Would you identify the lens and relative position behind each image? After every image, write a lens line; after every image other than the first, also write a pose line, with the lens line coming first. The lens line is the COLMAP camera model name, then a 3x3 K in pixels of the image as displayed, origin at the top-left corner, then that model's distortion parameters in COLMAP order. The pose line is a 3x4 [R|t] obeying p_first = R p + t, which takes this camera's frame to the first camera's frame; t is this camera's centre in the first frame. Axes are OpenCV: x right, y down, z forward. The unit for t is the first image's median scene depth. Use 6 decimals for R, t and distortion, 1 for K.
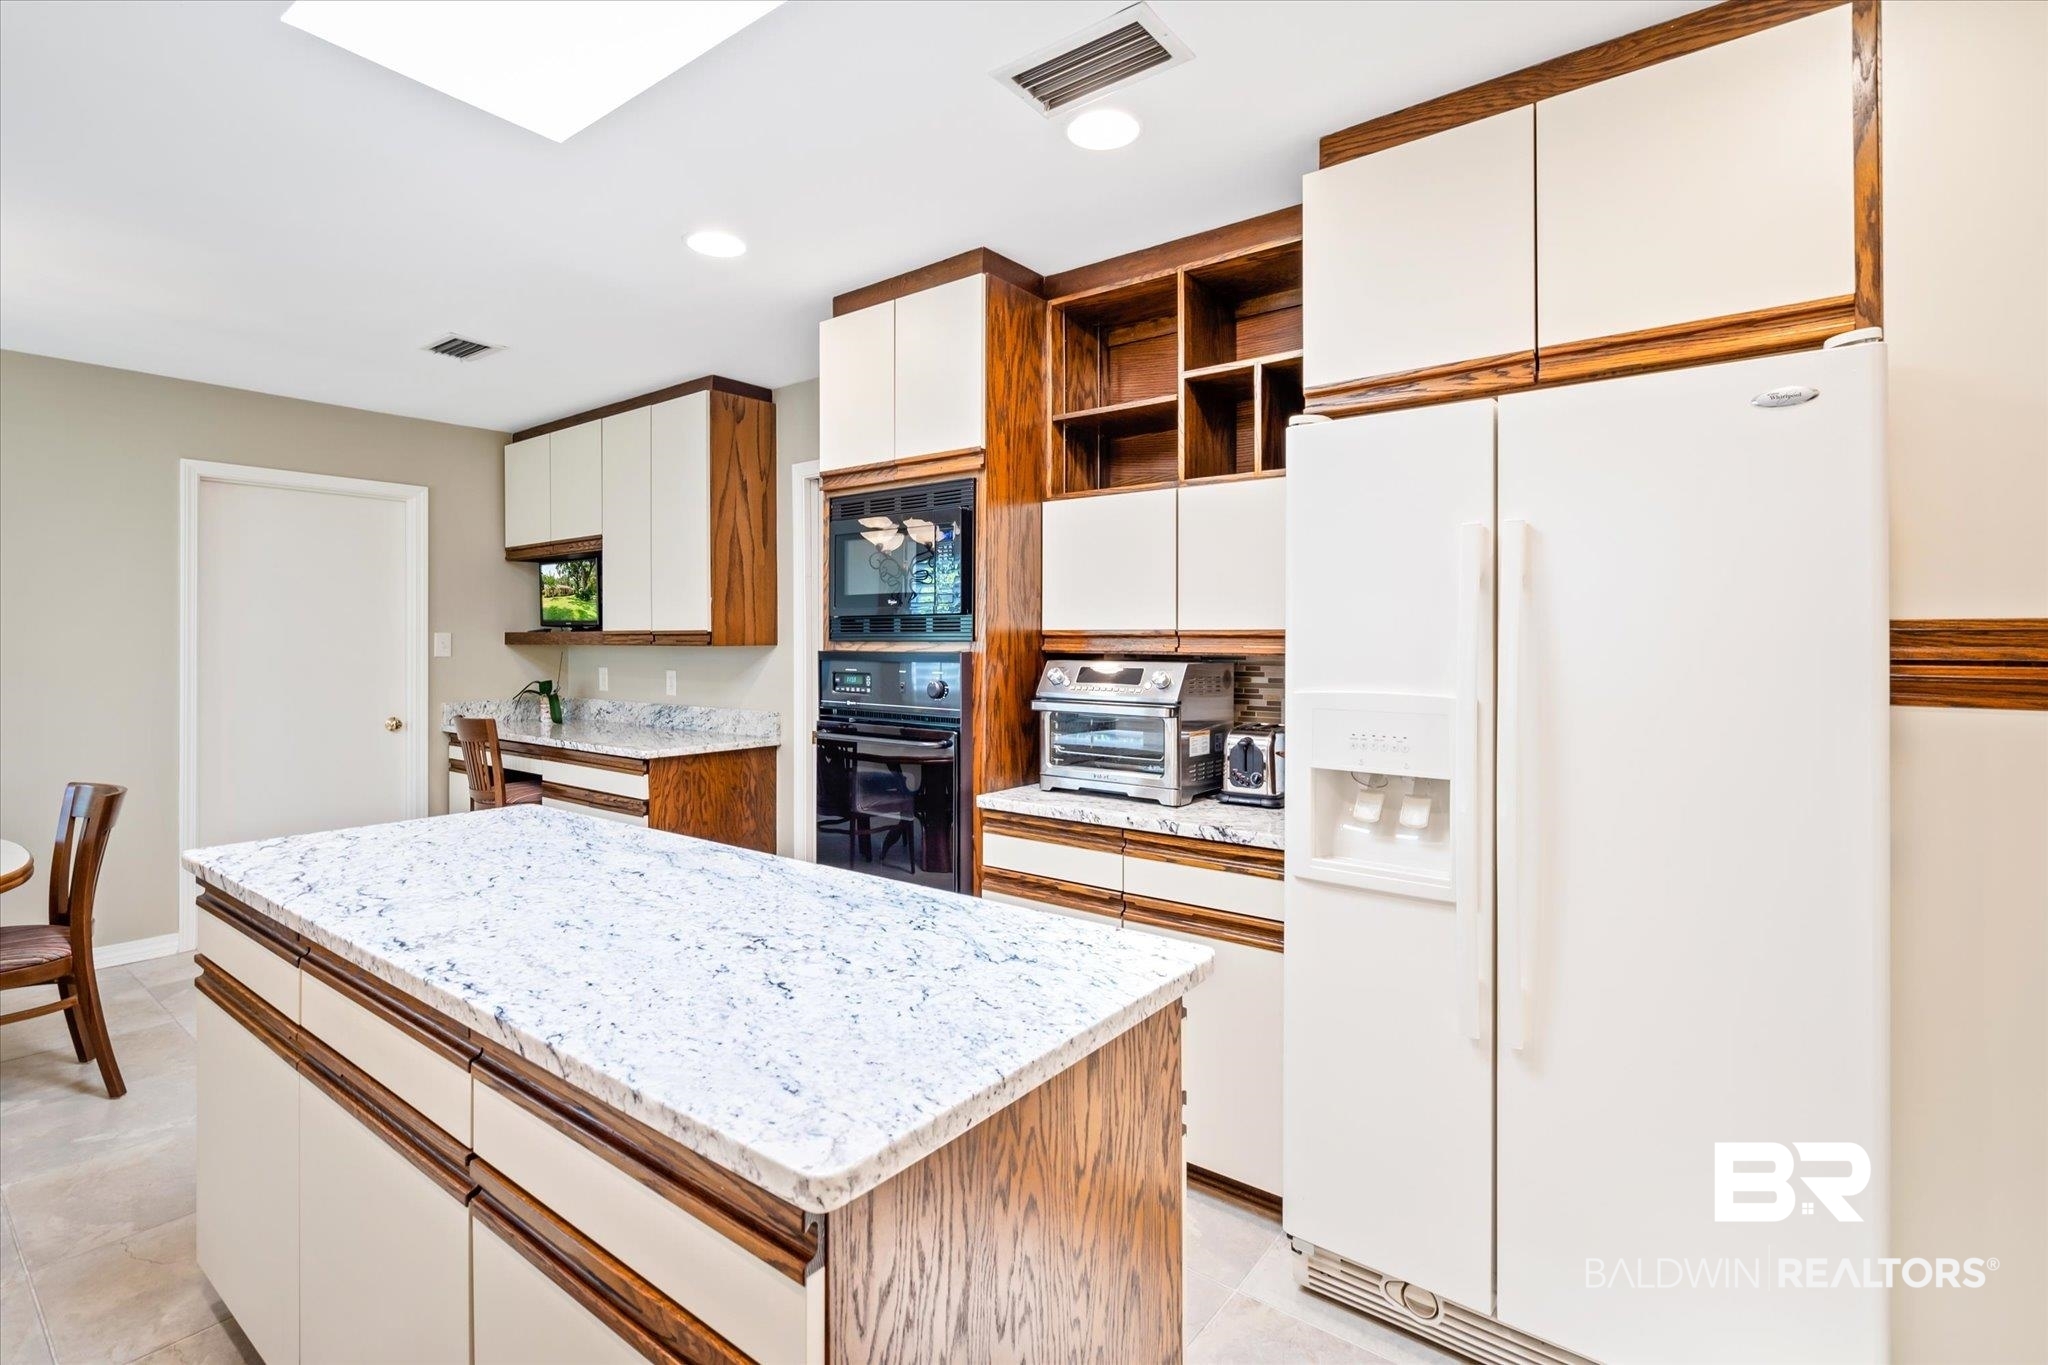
lens RADIAL K [[943.6, 0, 1036.2], [0, 943.6, 643.6], [0, 0, 1]] dist [0.000380, 0.000050]
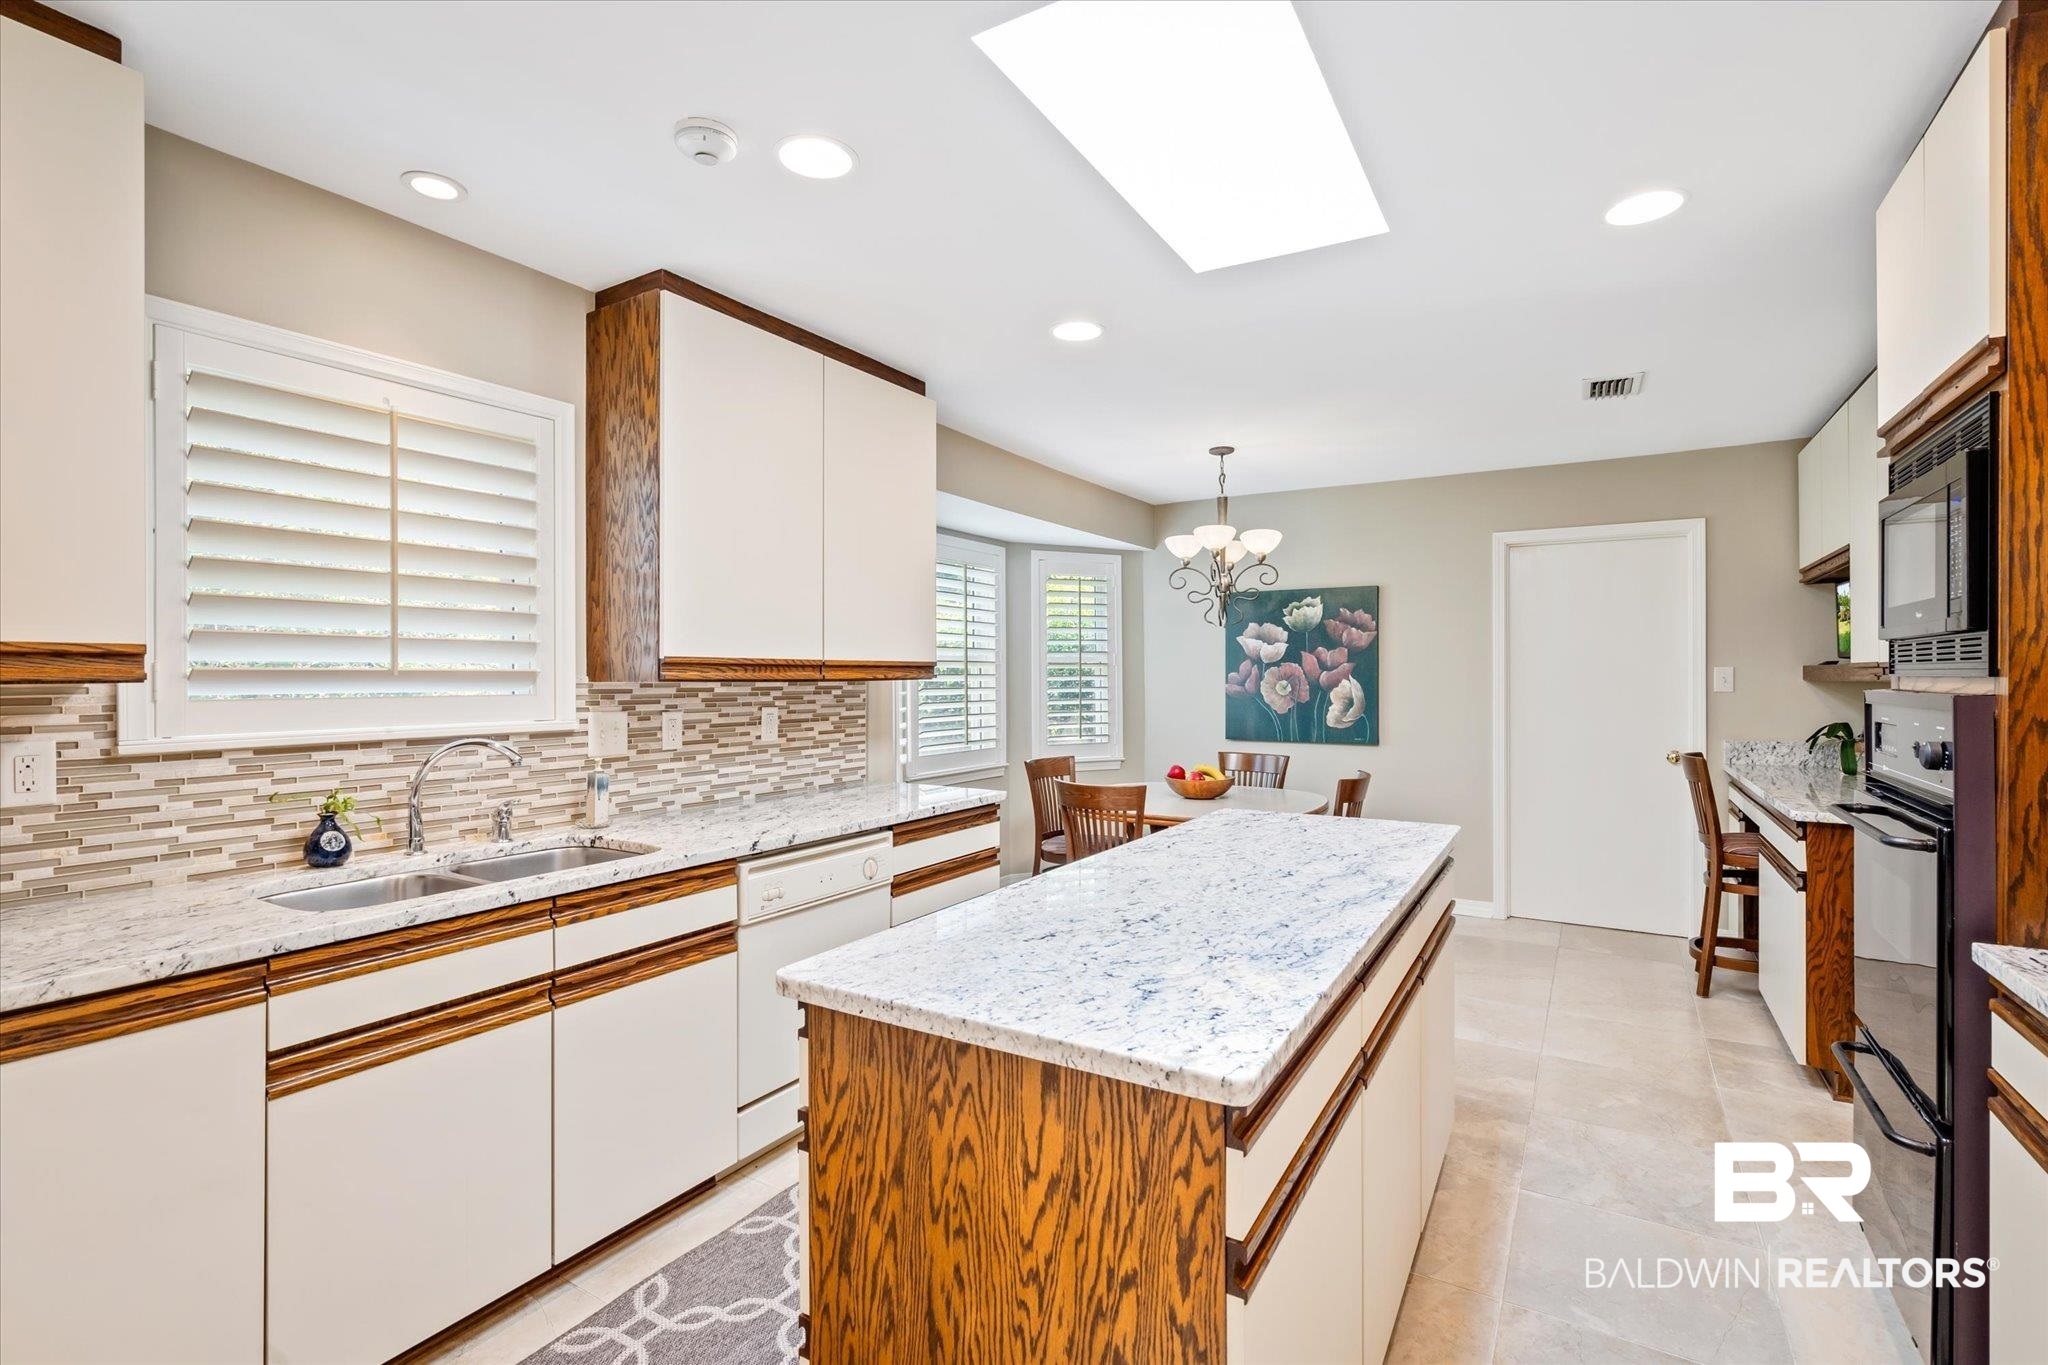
lens RADIAL K [[943.6, 0, 1024.7], [0, 943.6, 677.5], [0, 0, 1]] dist [0.000380, 0.000050]
pose [[0.101891, 0.001988, -0.994794, 0.940831], [-0.001449, 0.999997, 0.001850, -0.003405], [0.994795, 0.001252, 0.101893, 0.748075]]
